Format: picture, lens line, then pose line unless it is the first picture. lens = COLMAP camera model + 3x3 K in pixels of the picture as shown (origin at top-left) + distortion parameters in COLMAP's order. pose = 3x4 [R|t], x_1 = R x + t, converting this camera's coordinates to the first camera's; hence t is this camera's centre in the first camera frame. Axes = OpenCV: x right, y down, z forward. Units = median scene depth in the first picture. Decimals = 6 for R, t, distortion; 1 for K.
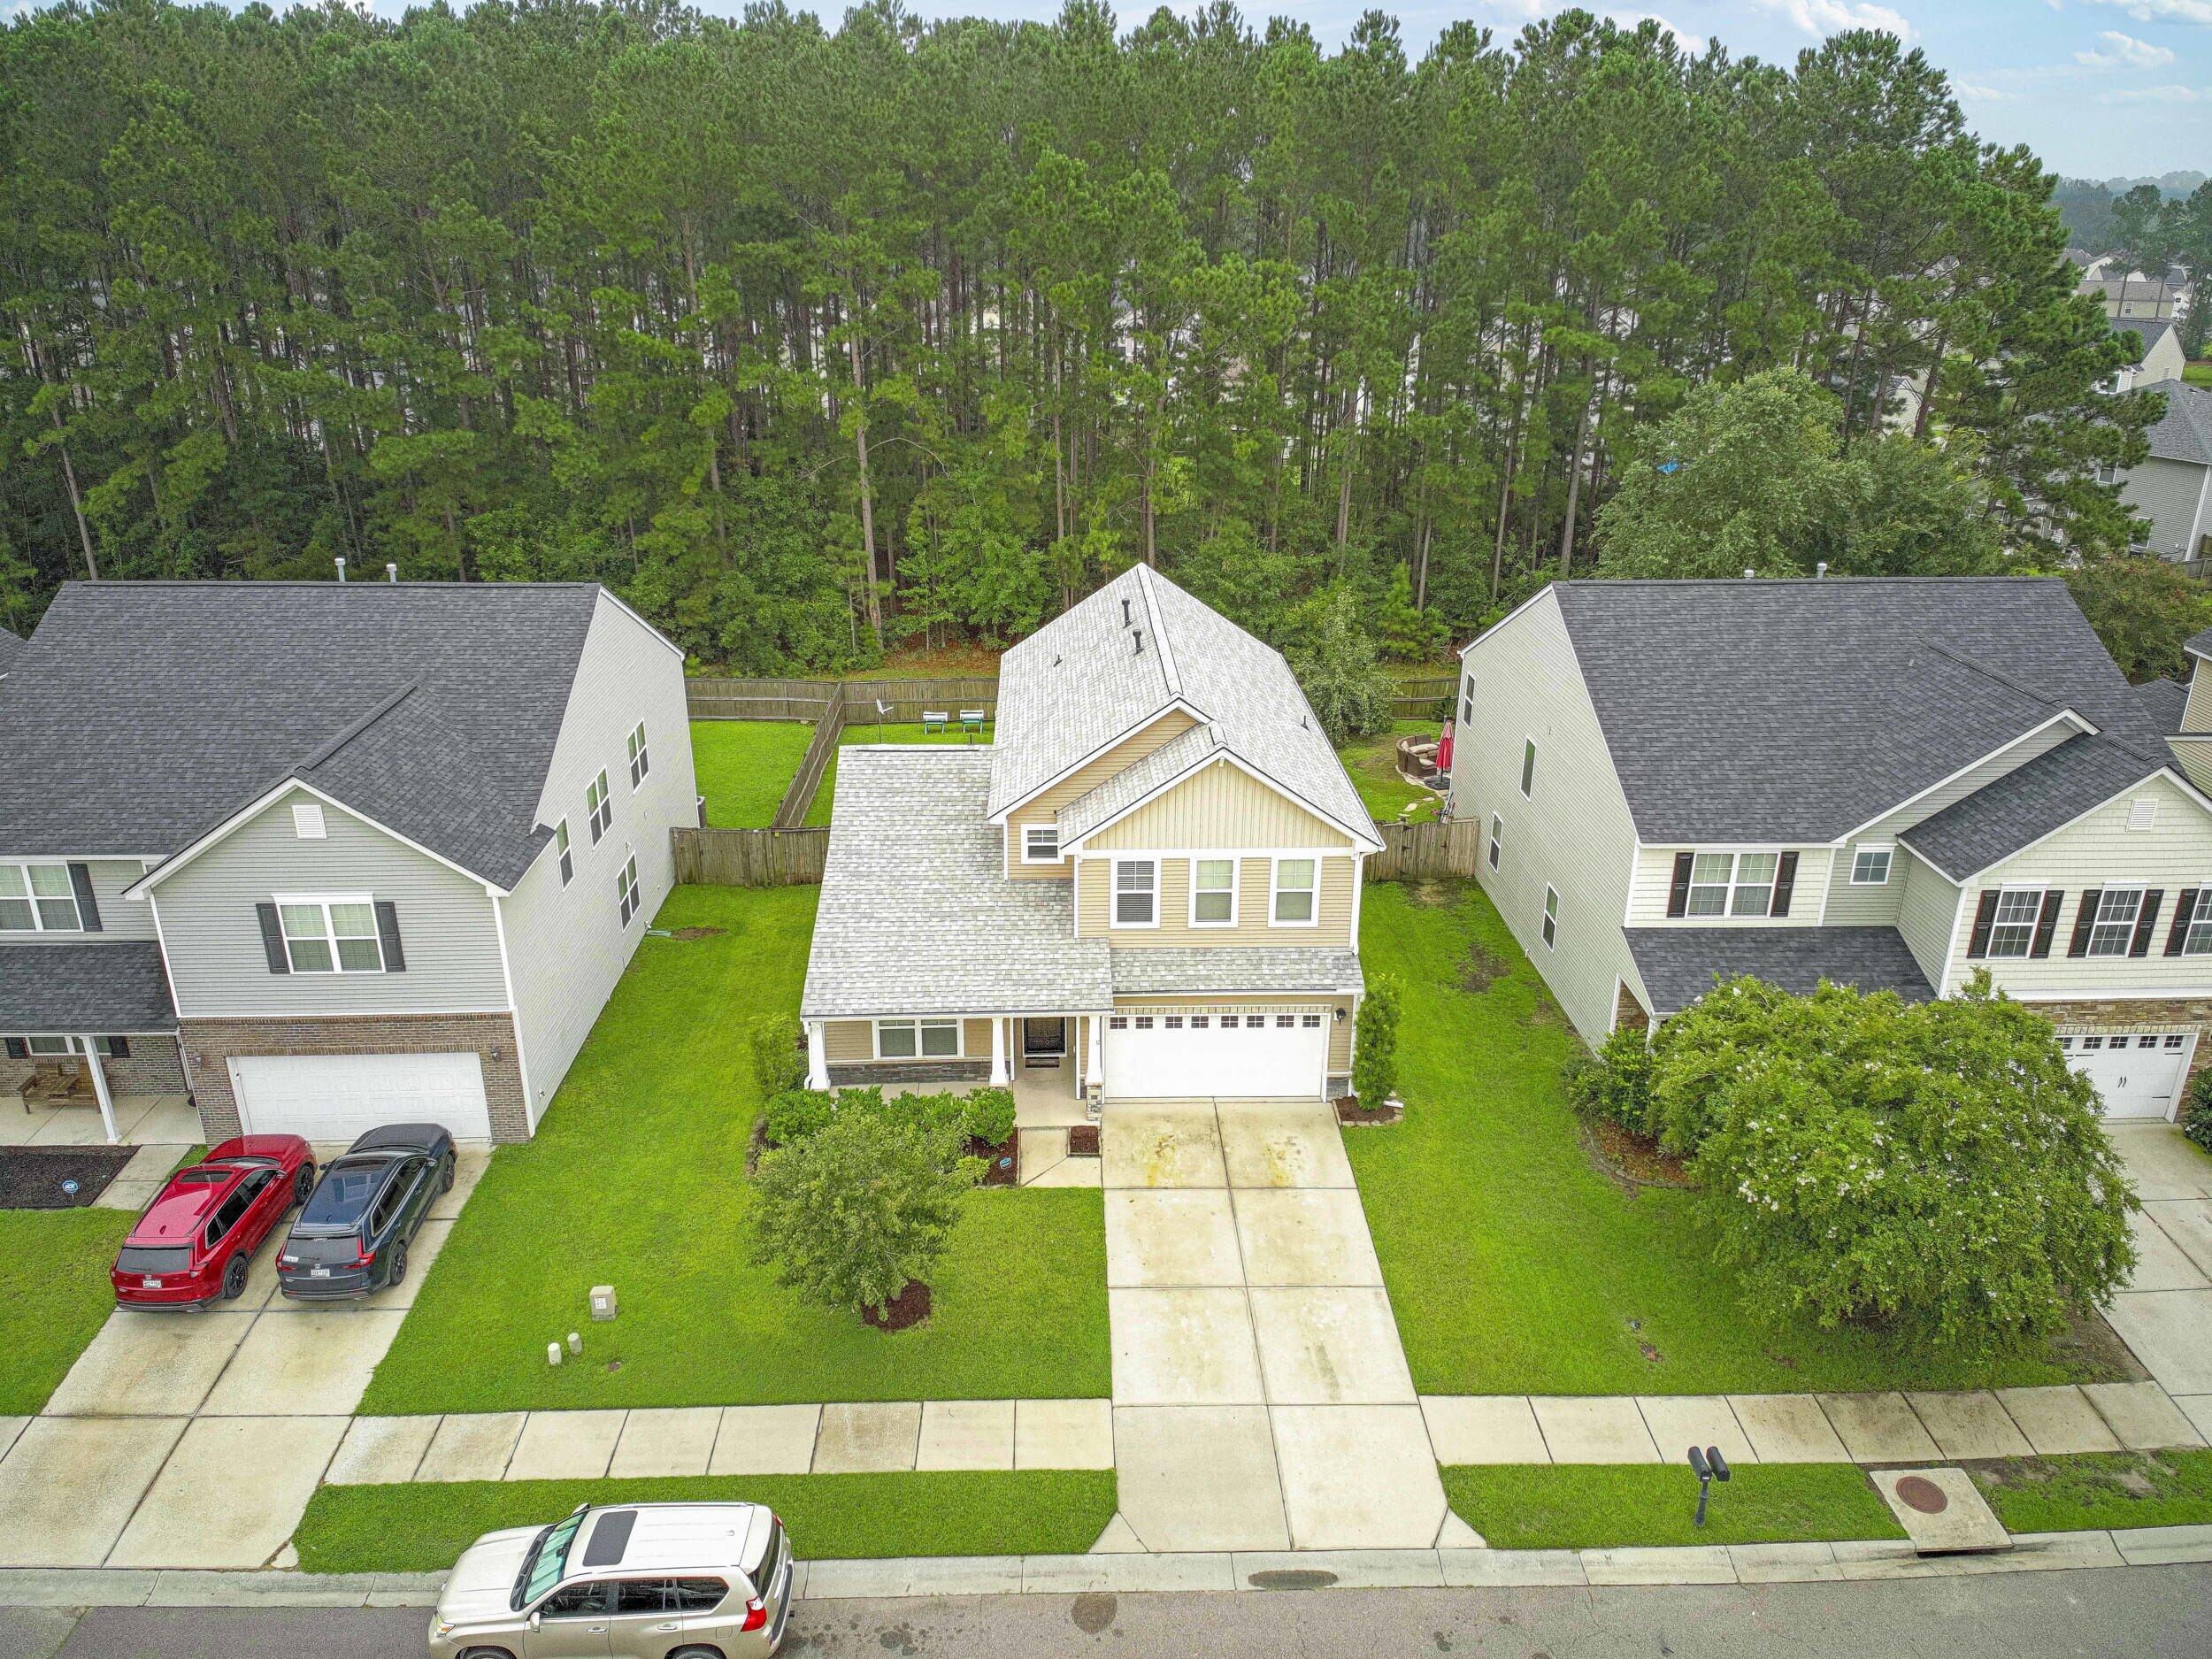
lens RADIAL K [[1521.6, 0, 1085.8], [0, 1521.6, 824.6], [0, 0, 1]] dist [0.246168, -0.372591]
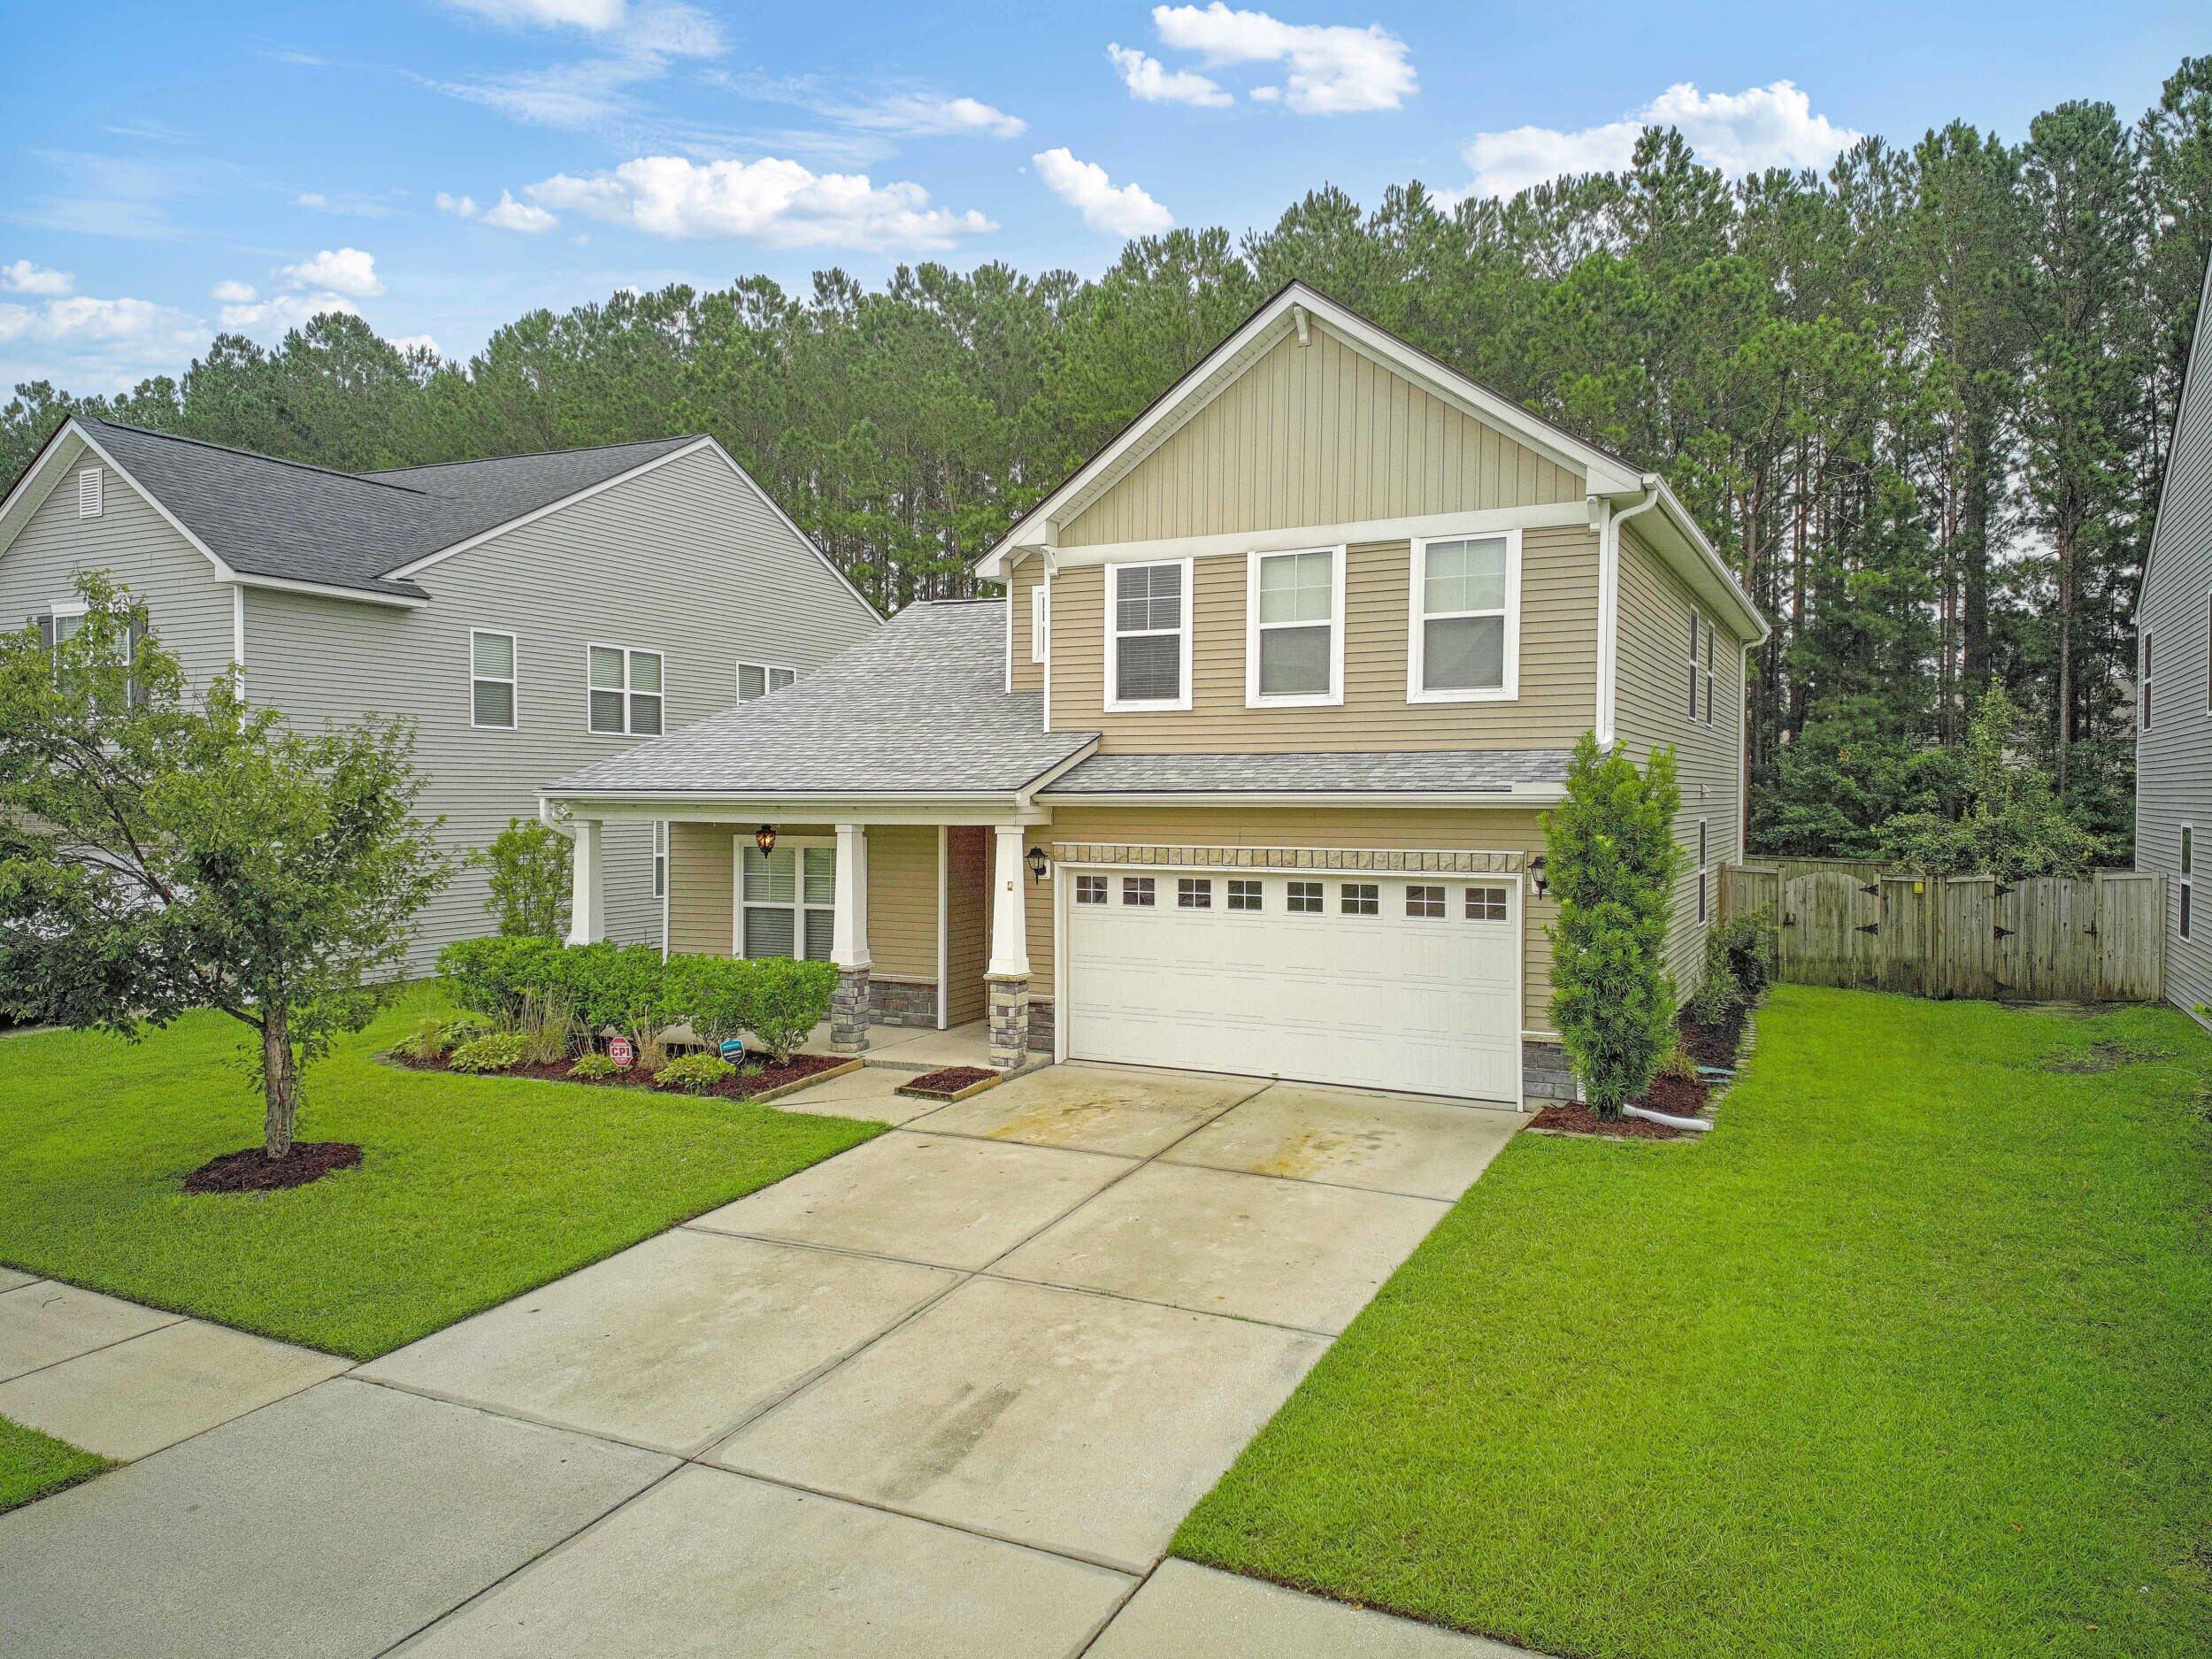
lens RADIAL K [[1521.6, 0, 1085.8], [0, 1521.6, 824.6], [0, 0, 1]] dist [0.246168, -0.372591]
pose [[0.879564, 0.010610, -0.475662, 0.257083], [-0.176451, 0.935730, -0.305409, 0.262894], [0.441851, 0.352558, 0.824907, 0.579492]]
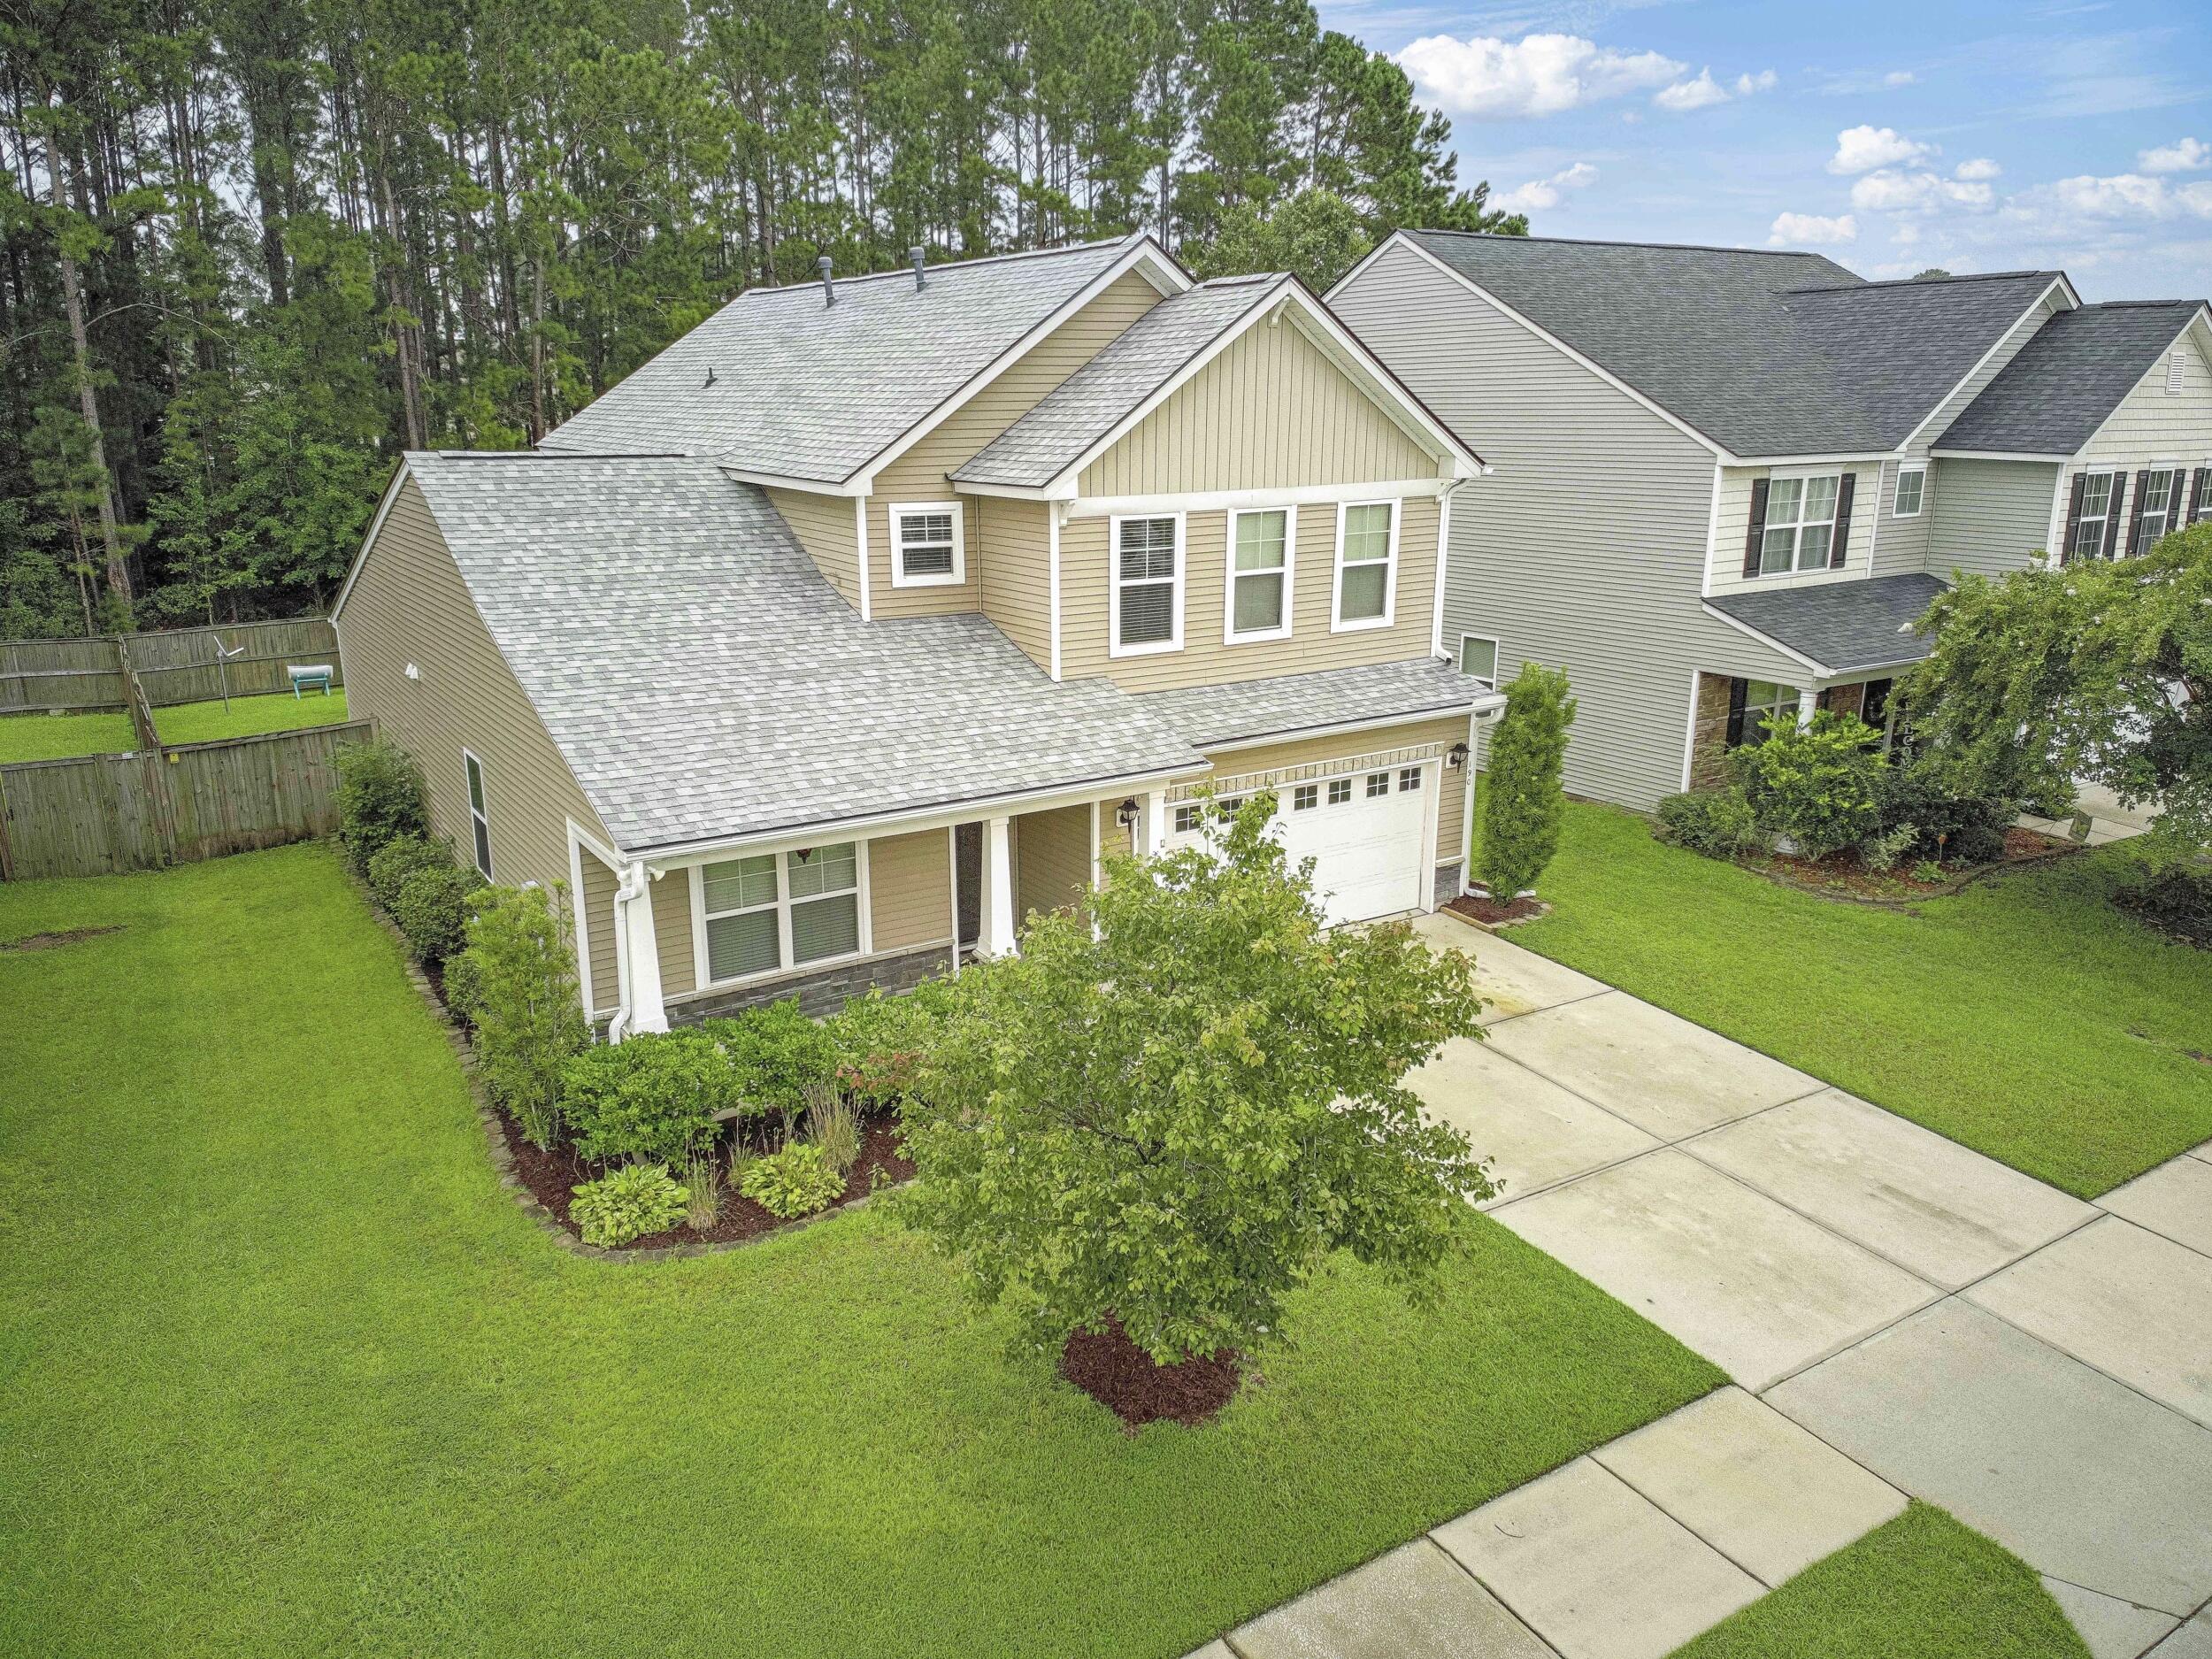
lens RADIAL K [[1531.3, 0, 1102.8], [0, 1531.3, 842.5], [0, 0, 1]] dist [0.244546, -0.328634]
pose [[0.858827, -0.146549, 0.490856, -0.268134], [0.193752, 0.979952, -0.046425, 0.158472], [-0.474211, 0.134976, 0.870003, 0.523933]]
